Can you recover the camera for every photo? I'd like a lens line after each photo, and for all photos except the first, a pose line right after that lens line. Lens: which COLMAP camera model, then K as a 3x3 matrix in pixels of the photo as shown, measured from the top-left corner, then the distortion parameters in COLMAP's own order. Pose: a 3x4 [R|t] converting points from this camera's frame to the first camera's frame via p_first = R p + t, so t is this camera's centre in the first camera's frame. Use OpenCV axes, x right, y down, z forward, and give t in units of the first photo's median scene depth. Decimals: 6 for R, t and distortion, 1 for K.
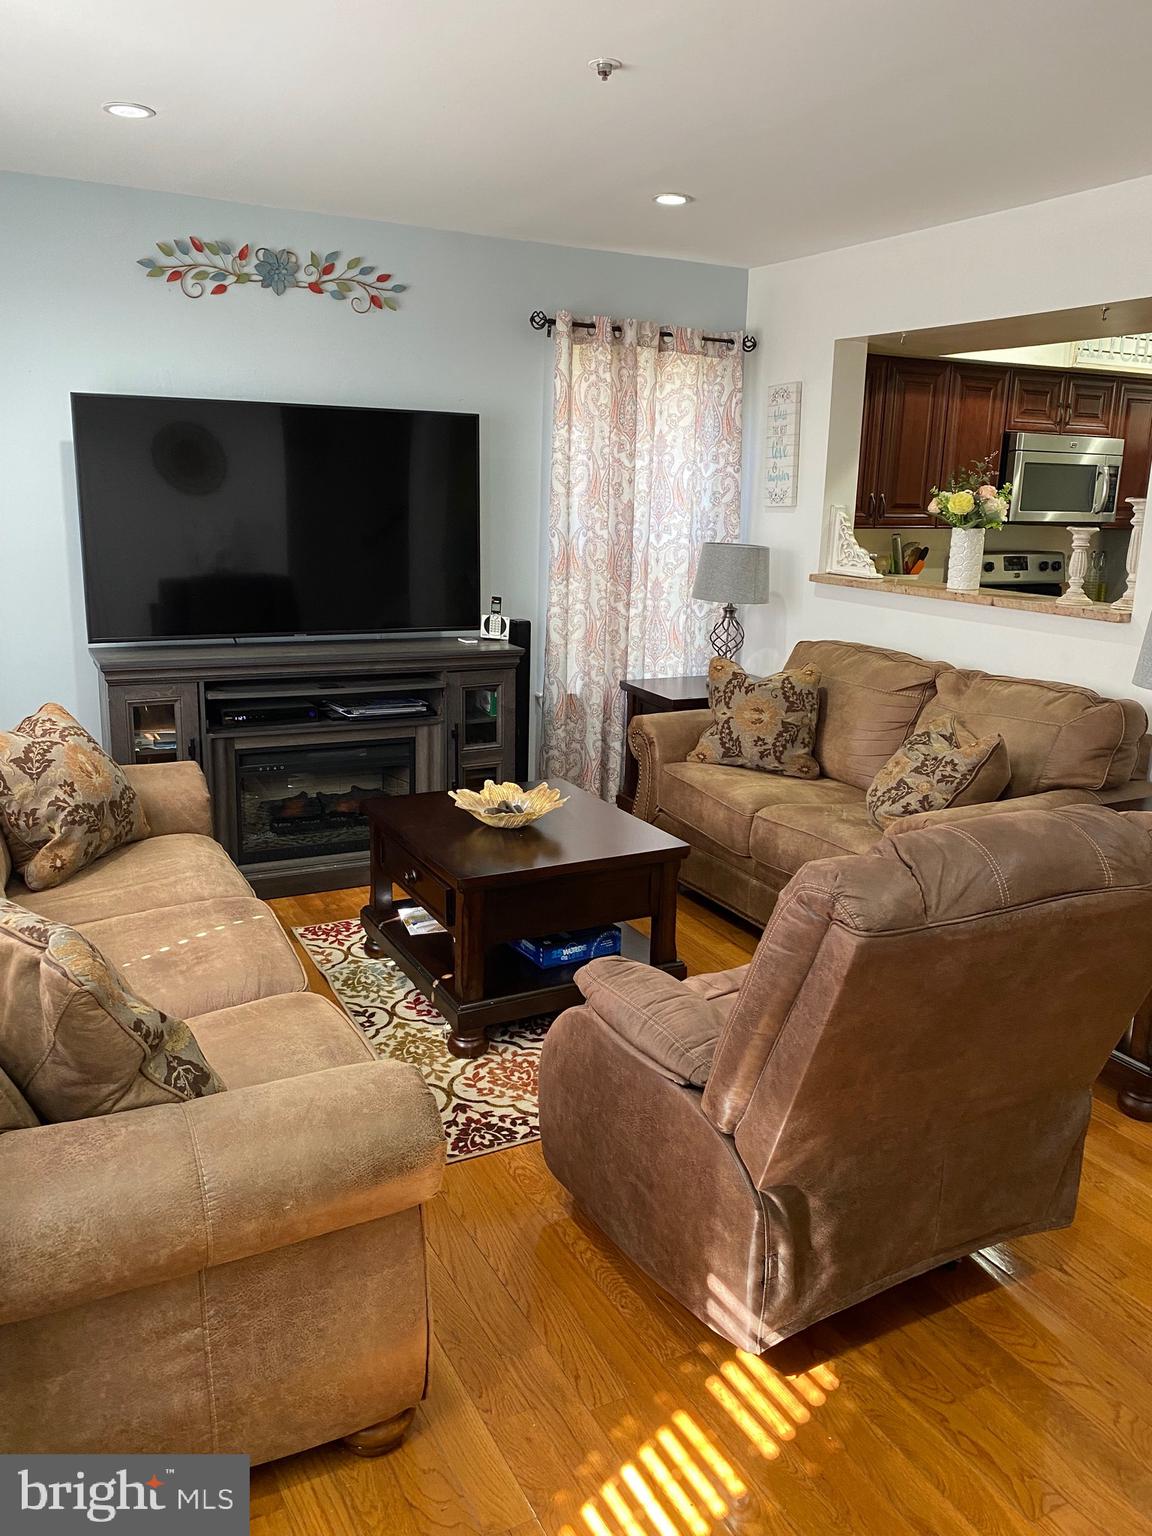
lens RADIAL K [[1186.6, 0, 576.1], [0, 1186.6, 789.5], [0, 0, 1]] dist [0.001699, 0.001272]
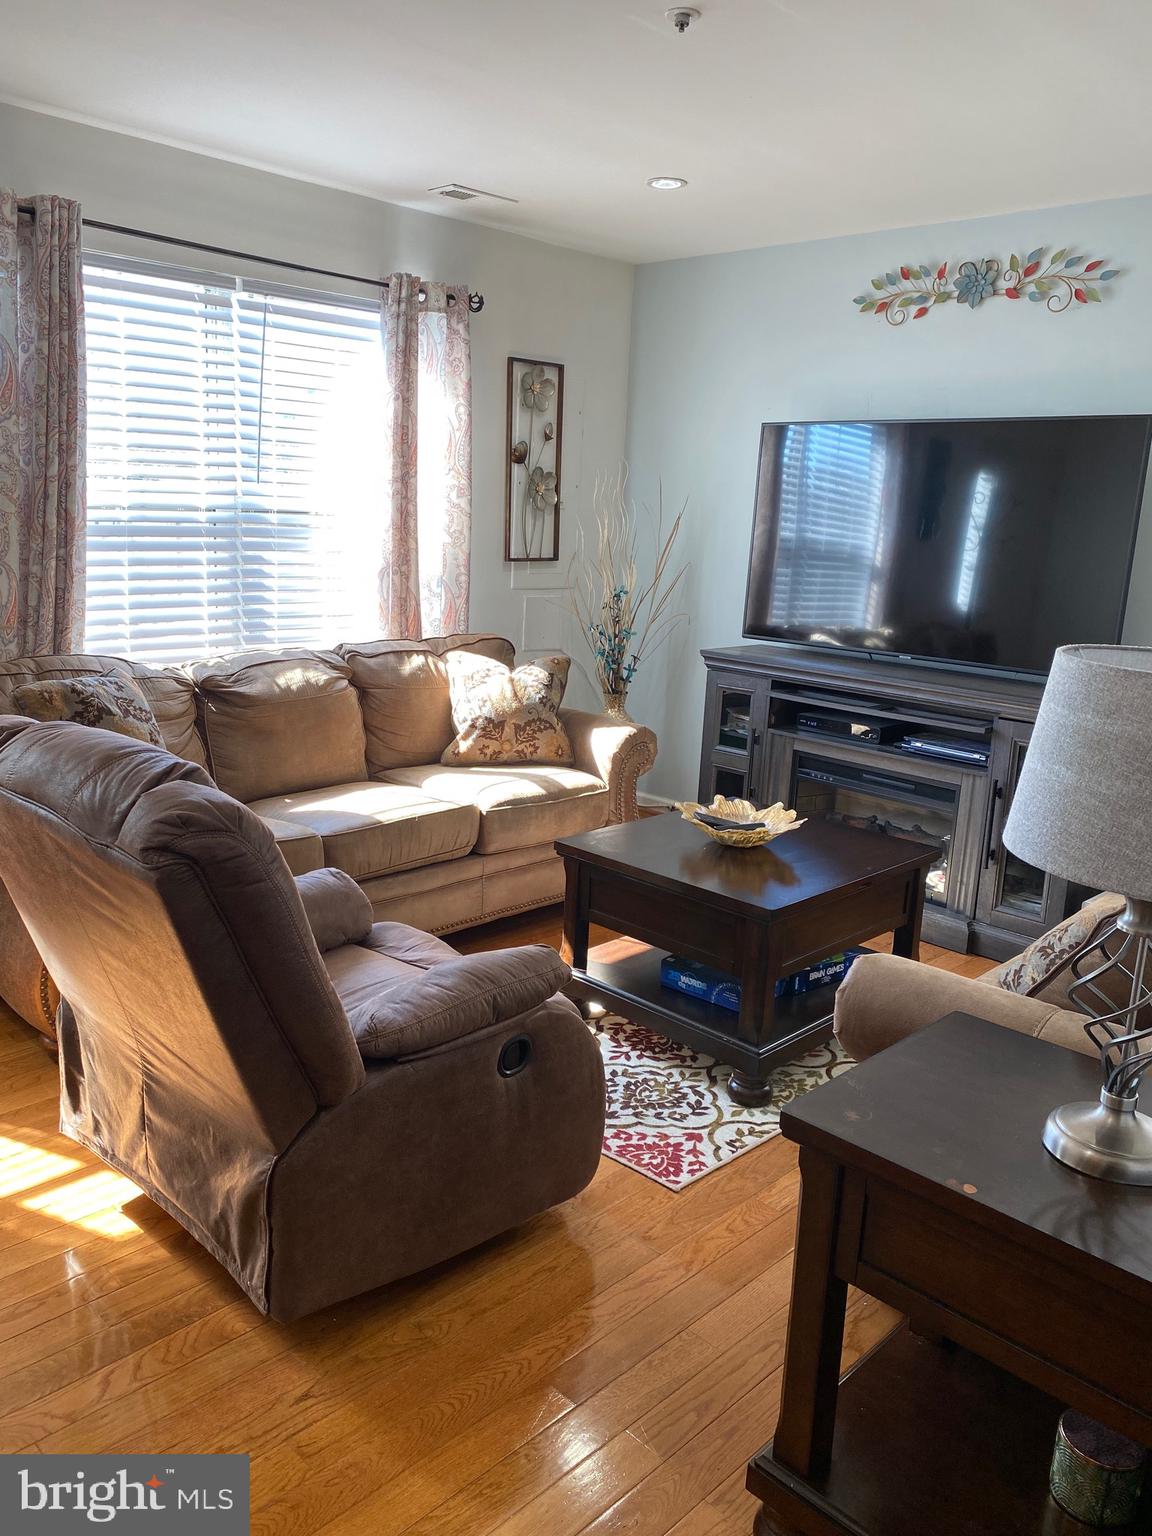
lens RADIAL K [[1177.1, 0, 576.0], [0, 1177.1, 768.0], [0, 0, 1]] dist [0.003218, 0.000867]
pose [[0.304539, 0.197544, -0.931790, 0.626196], [-0.269862, 0.956068, 0.114492, -0.086608], [0.913472, 0.216587, 0.344470, 0.473284]]
